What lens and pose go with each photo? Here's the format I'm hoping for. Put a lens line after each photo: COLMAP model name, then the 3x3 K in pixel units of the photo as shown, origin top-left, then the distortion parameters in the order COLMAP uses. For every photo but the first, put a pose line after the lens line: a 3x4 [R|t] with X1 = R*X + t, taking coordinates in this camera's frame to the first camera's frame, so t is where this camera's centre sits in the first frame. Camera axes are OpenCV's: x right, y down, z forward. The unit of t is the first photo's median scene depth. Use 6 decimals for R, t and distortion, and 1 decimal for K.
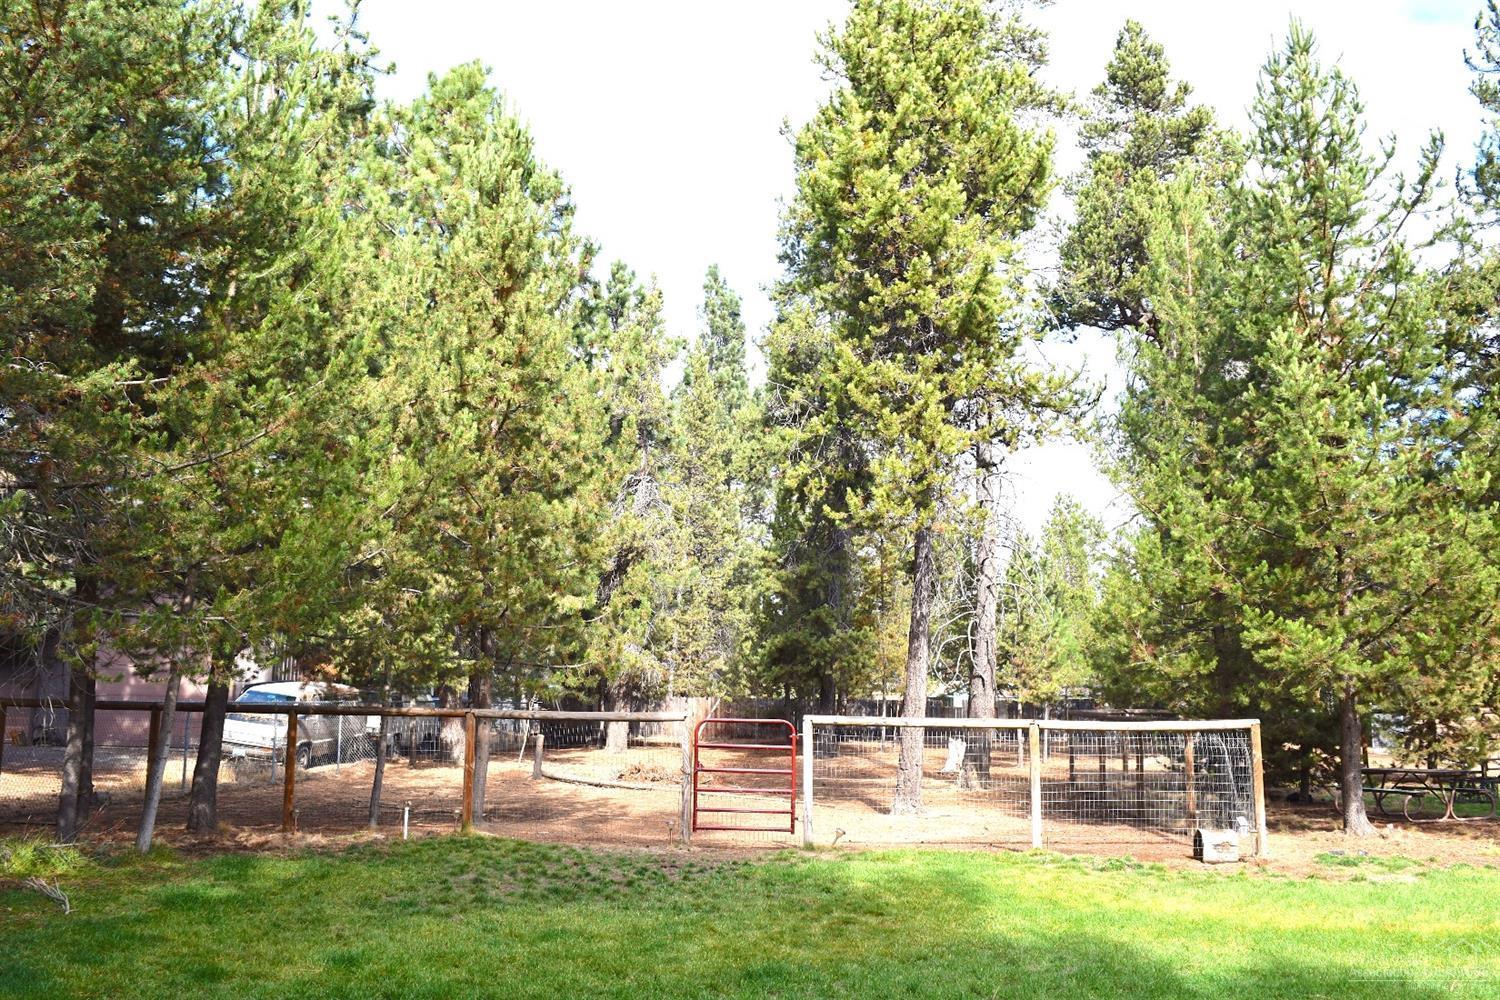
lens RADIAL K [[1197.7, 0, 750.0], [0, 1197.7, 500.0], [0, 0, 1]] dist [-0.092106, 0.023536]
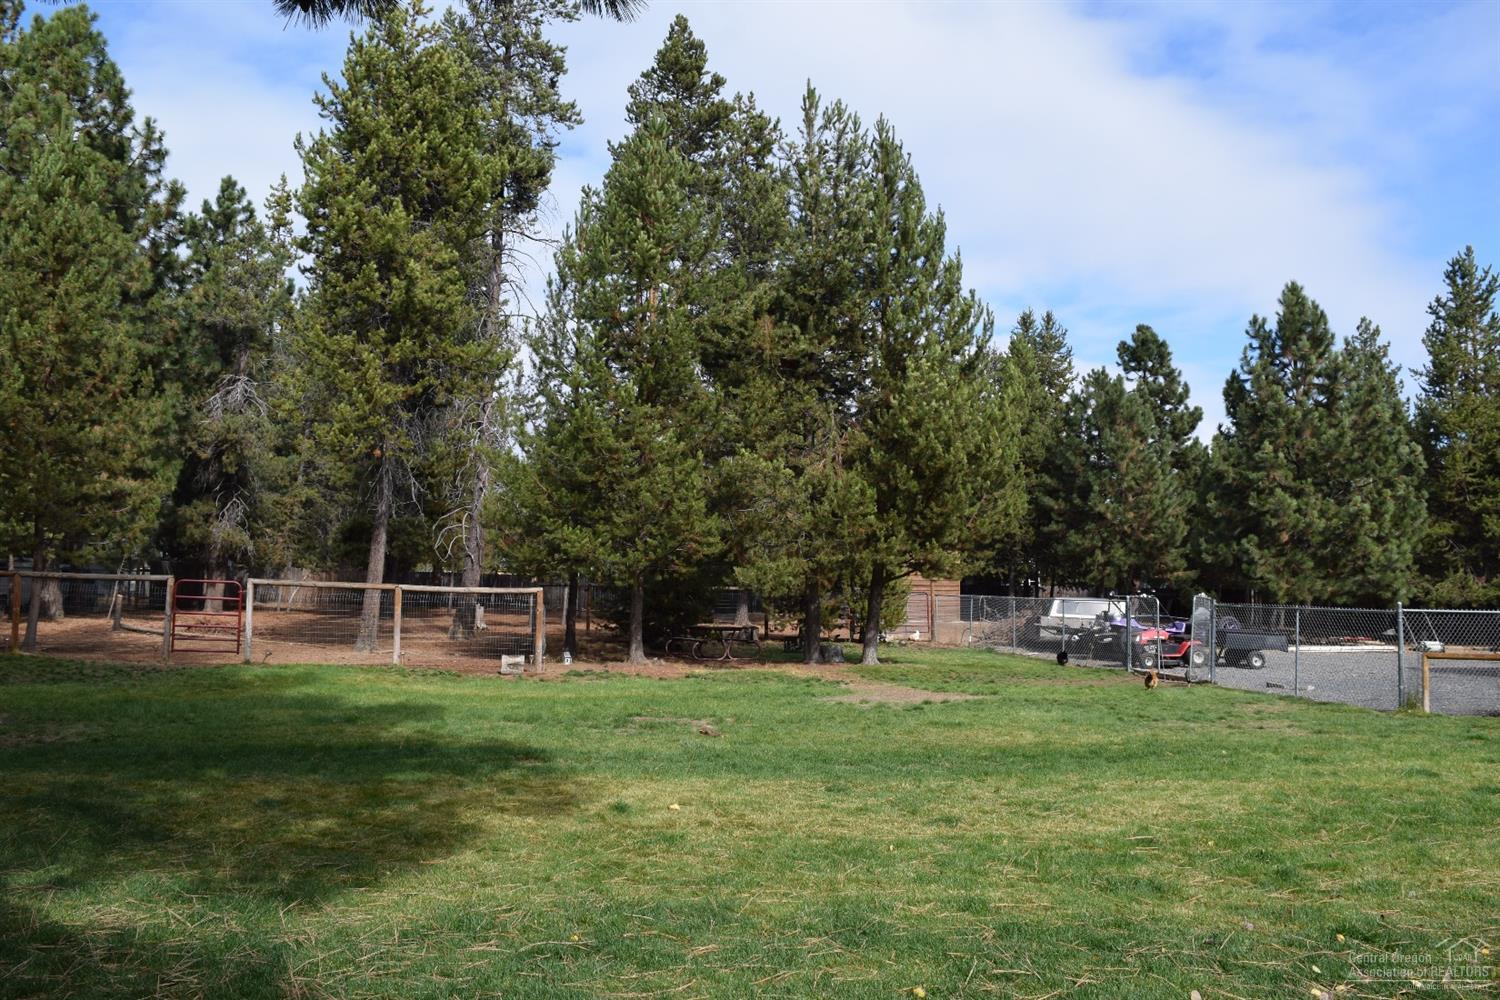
lens RADIAL K [[1197.7, 0, 750.0], [0, 1197.7, 500.0], [0, 0, 1]] dist [-0.092106, 0.023536]
pose [[0.967766, 0.029308, 0.250142, 0.231778], [-0.054643, 0.993982, 0.094947, -0.080339], [-0.245854, -0.105555, 0.963542, -0.491609]]
